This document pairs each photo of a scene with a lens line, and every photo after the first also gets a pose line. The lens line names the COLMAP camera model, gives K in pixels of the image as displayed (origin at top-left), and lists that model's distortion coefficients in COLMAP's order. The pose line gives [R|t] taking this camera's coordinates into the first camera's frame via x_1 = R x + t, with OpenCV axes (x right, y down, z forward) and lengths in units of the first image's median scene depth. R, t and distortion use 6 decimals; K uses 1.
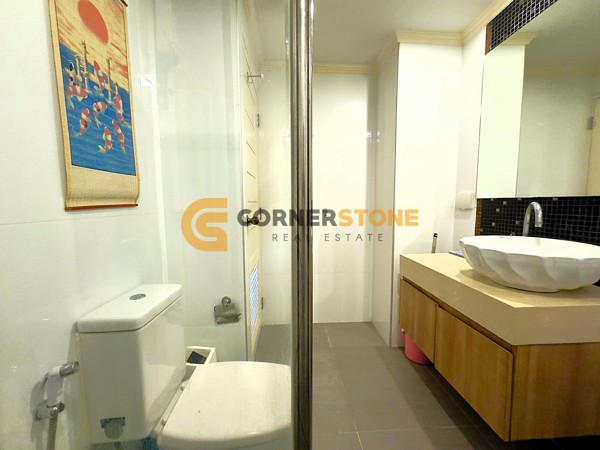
lens RADIAL K [[239.6, 0, 300.6], [0, 239.6, 224.4], [0, 0, 1]] dist [-0.001072, 0.000569]
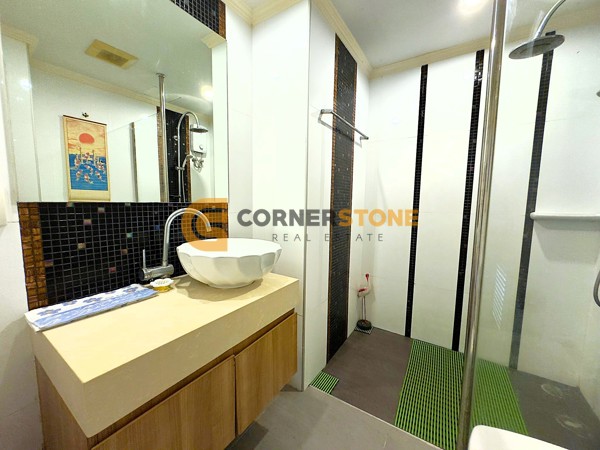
lens RADIAL K [[239.6, 0, 298.8], [0, 239.6, 226.5], [0, 0, 1]] dist [-0.001072, 0.000569]
pose [[-0.801160, -0.047518, 0.596560, 0.023517], [0.059265, 0.985643, 0.158101, -0.114719], [-0.595508, 0.162019, -0.786842, 1.183747]]
